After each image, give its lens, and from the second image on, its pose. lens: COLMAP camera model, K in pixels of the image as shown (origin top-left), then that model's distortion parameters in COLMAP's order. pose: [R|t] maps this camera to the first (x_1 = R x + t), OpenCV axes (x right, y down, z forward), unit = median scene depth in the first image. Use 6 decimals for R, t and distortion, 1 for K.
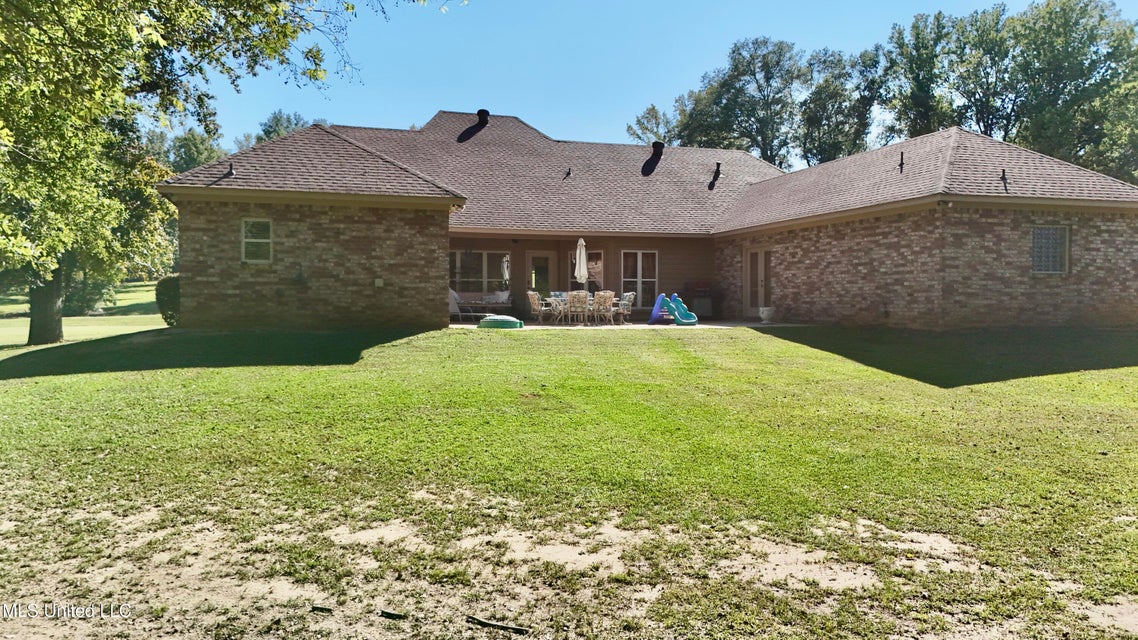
lens RADIAL K [[771.4, 0, 568.1], [0, 771.4, 316.4], [0, 0, 1]] dist [0.030872, -0.009228]
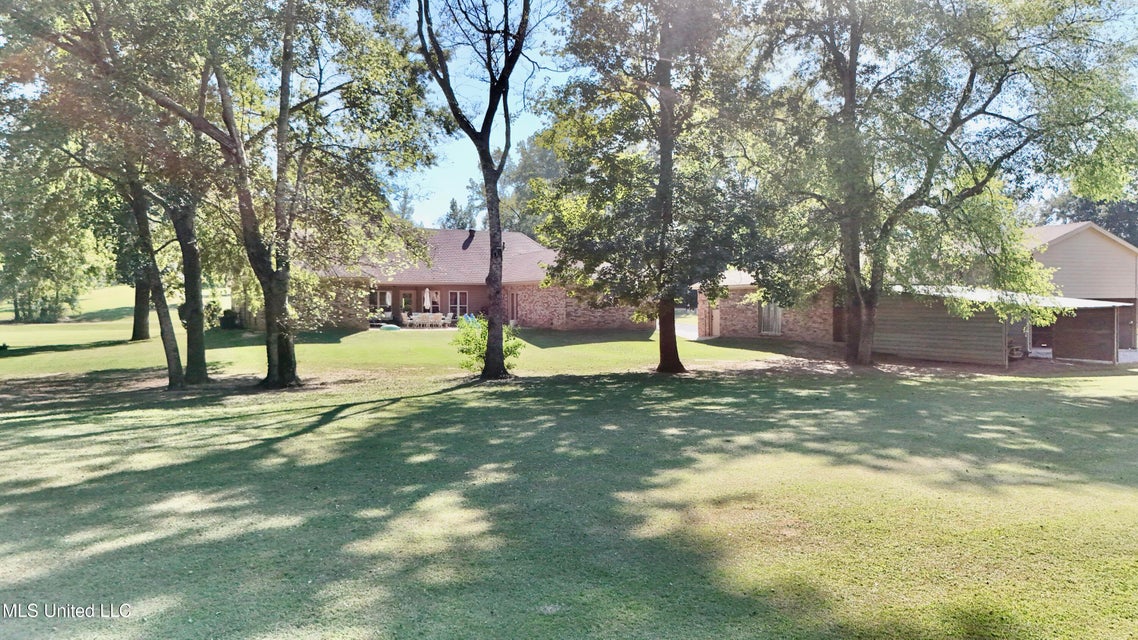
lens RADIAL K [[771.4, 0, 572.6], [0, 771.4, 320.9], [0, 0, 1]] dist [0.030872, -0.009228]
pose [[0.983854, -0.001429, 0.178965, 0.031021], [0.000992, 0.999996, 0.002533, -0.015610], [-0.178968, -0.002315, 0.983852, -1.215939]]
